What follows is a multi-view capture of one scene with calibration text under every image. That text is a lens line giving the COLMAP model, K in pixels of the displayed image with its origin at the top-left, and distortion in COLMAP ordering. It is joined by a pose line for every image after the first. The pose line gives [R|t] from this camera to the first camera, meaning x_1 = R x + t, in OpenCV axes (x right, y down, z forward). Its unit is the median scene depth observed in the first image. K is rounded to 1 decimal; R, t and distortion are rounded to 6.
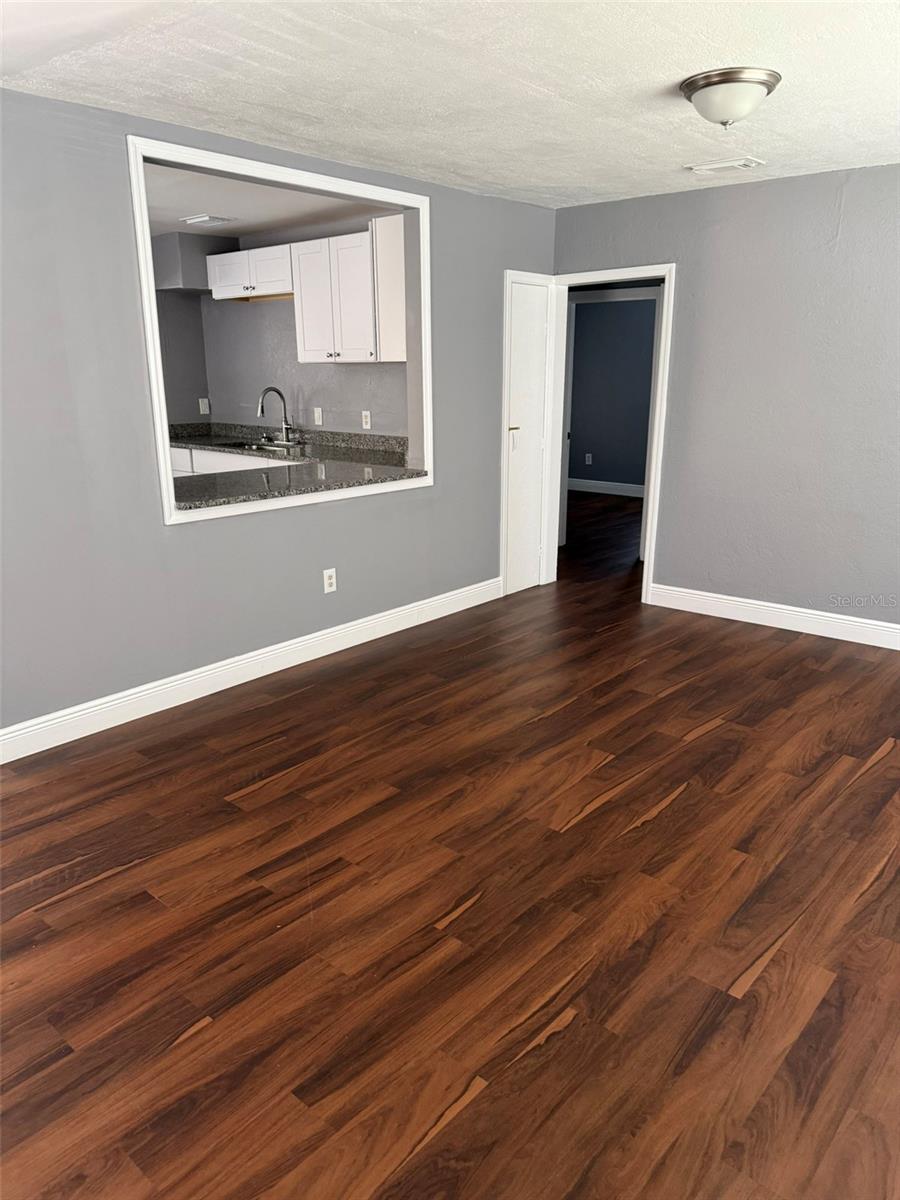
lens RADIAL K [[830.6, 0, 451.8], [0, 830.6, 623.0], [0, 0, 1]] dist [0.038767, -0.149314]
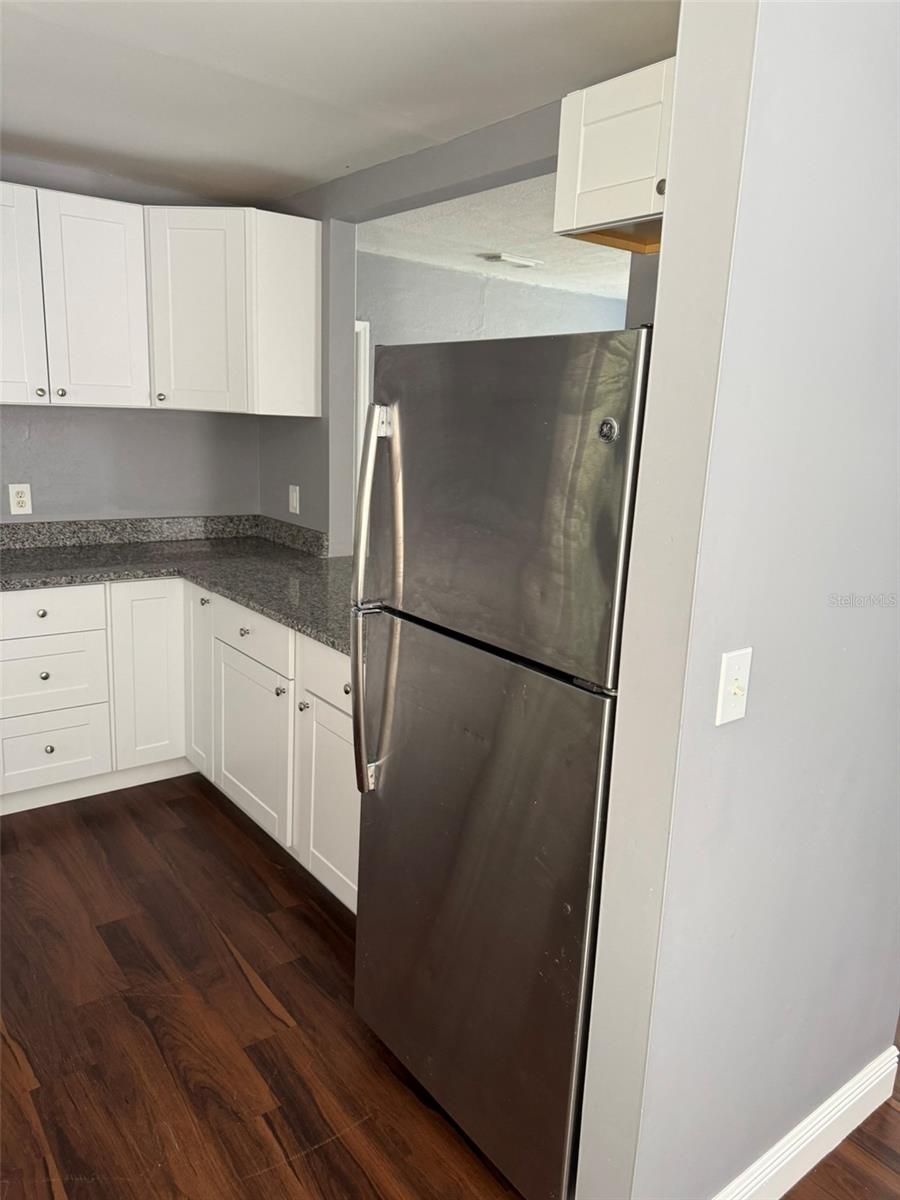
lens RADIAL K [[845.8, 0, 447.3], [0, 845.8, 610.2], [0, 0, 1]] dist [0.007713, -0.023057]
pose [[0.193639, -0.212514, 0.957780, -0.608465], [0.248585, 0.955027, 0.161645, -0.185168], [-0.949057, 0.206789, 0.237758, 0.572712]]
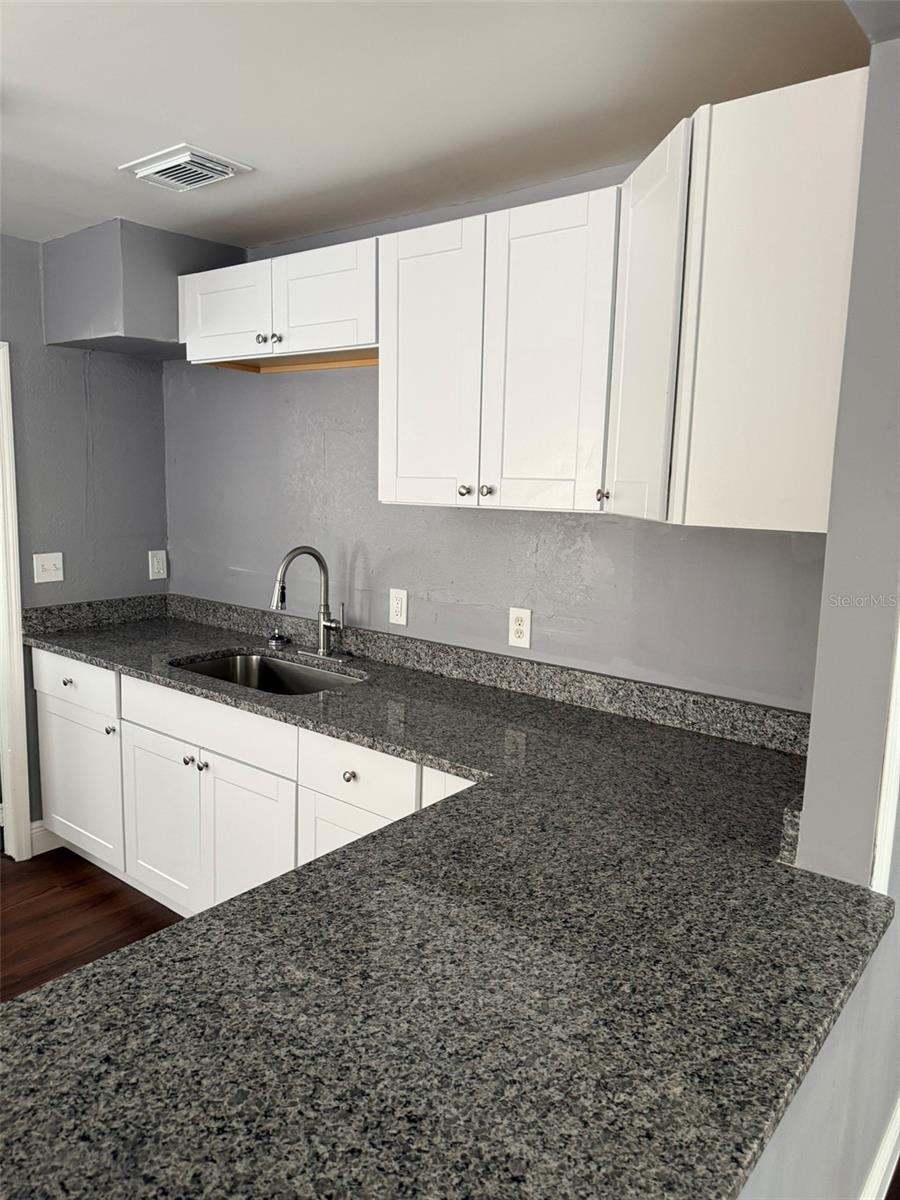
lens RADIAL K [[841.7, 0, 447.6], [0, 841.7, 597.1], [0, 0, 1]] dist [0.036917, -0.034164]
pose [[0.998887, 0.021740, 0.041852, -0.155458], [-0.015084, 0.988071, -0.153258, -0.184092], [-0.044685, 0.152456, 0.987300, 0.534472]]
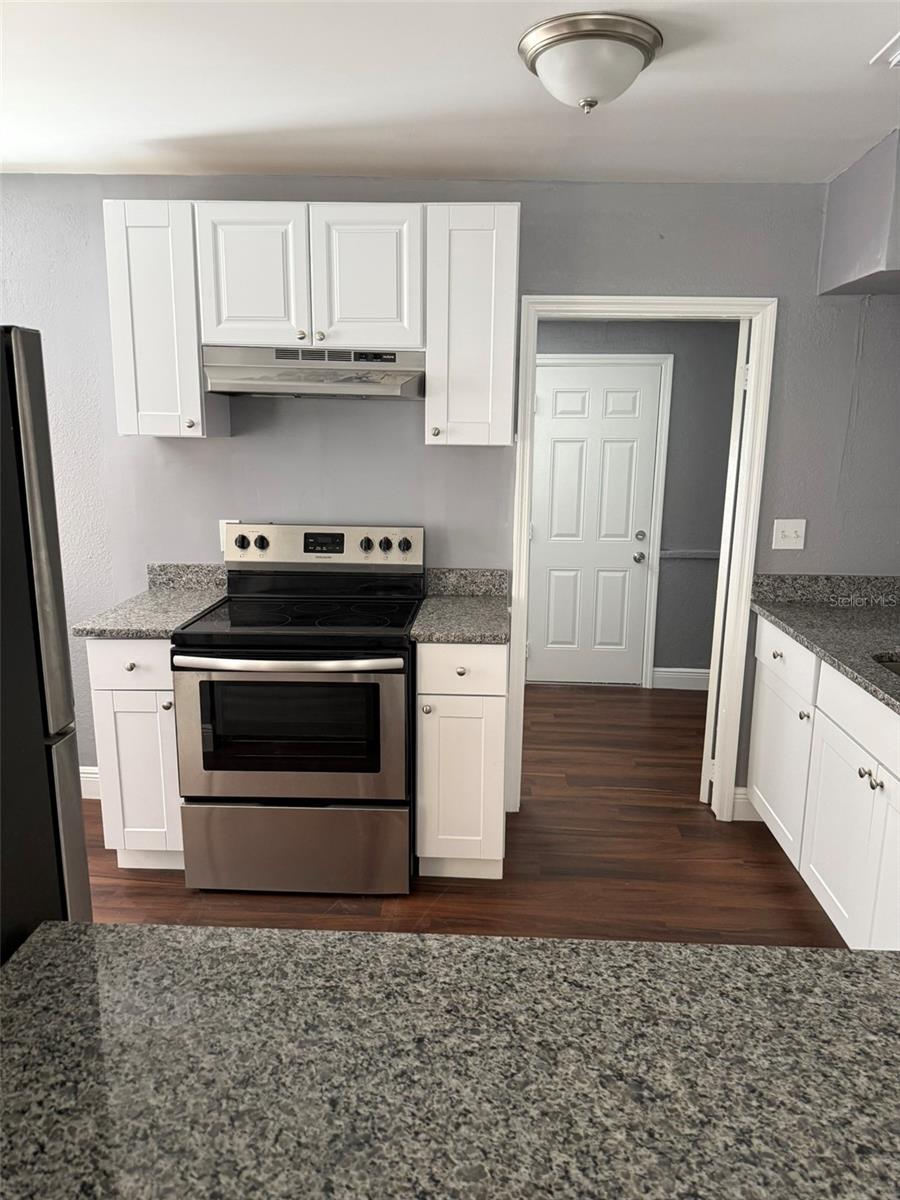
lens RADIAL K [[850.5, 0, 454.1], [0, 850.5, 607.2], [0, 0, 1]] dist [0.012307, -0.023052]
pose [[0.619570, 0.170761, -0.766142, -0.108454], [-0.244708, 0.969427, 0.018178, -0.198502], [0.745823, 0.176218, 0.642414, 0.600601]]
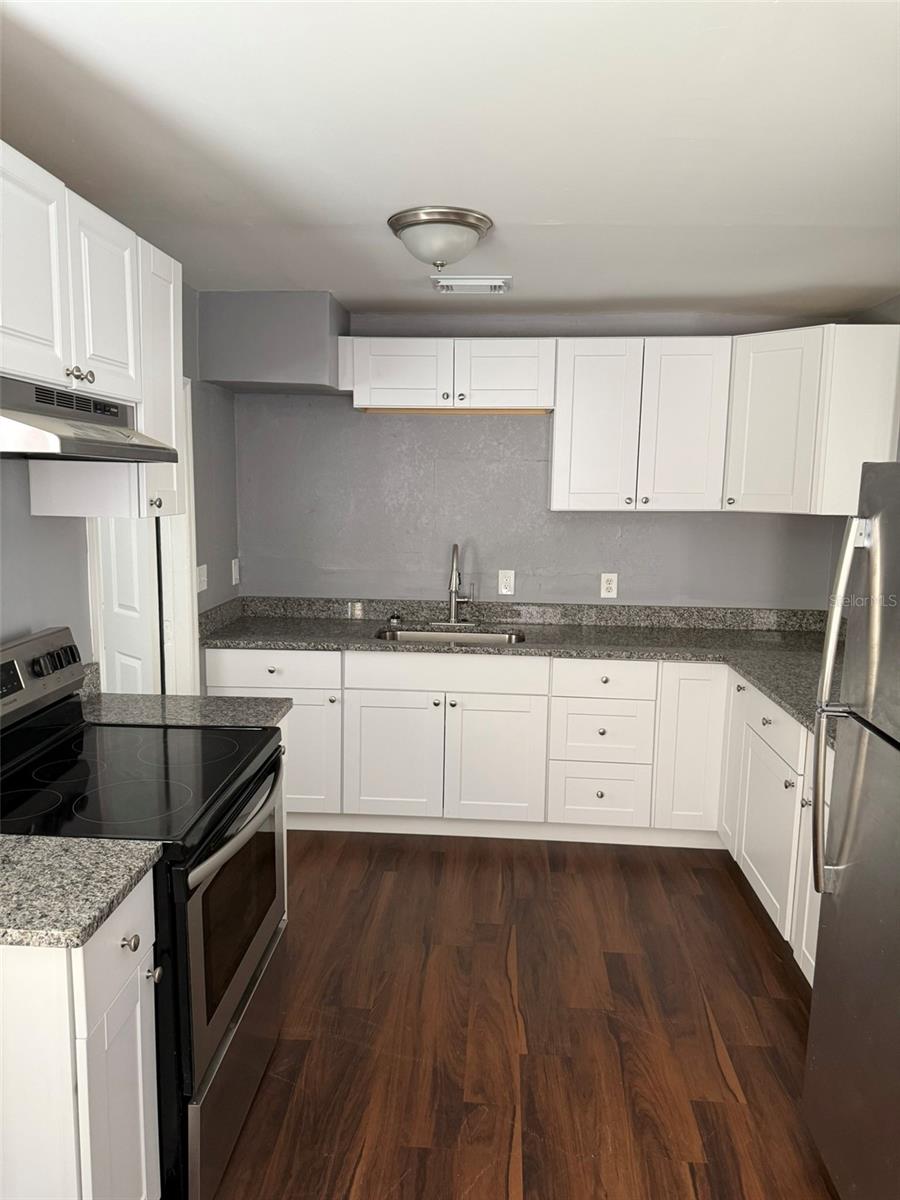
lens RADIAL K [[832.0, 0, 430.2], [0, 832.0, 604.7], [0, 0, 1]] dist [0.030976, -0.055052]
pose [[0.804193, -0.074573, 0.589671, -0.625545], [0.162946, 0.981749, -0.098069, -0.177201], [-0.571596, 0.174951, 0.801667, 0.503099]]
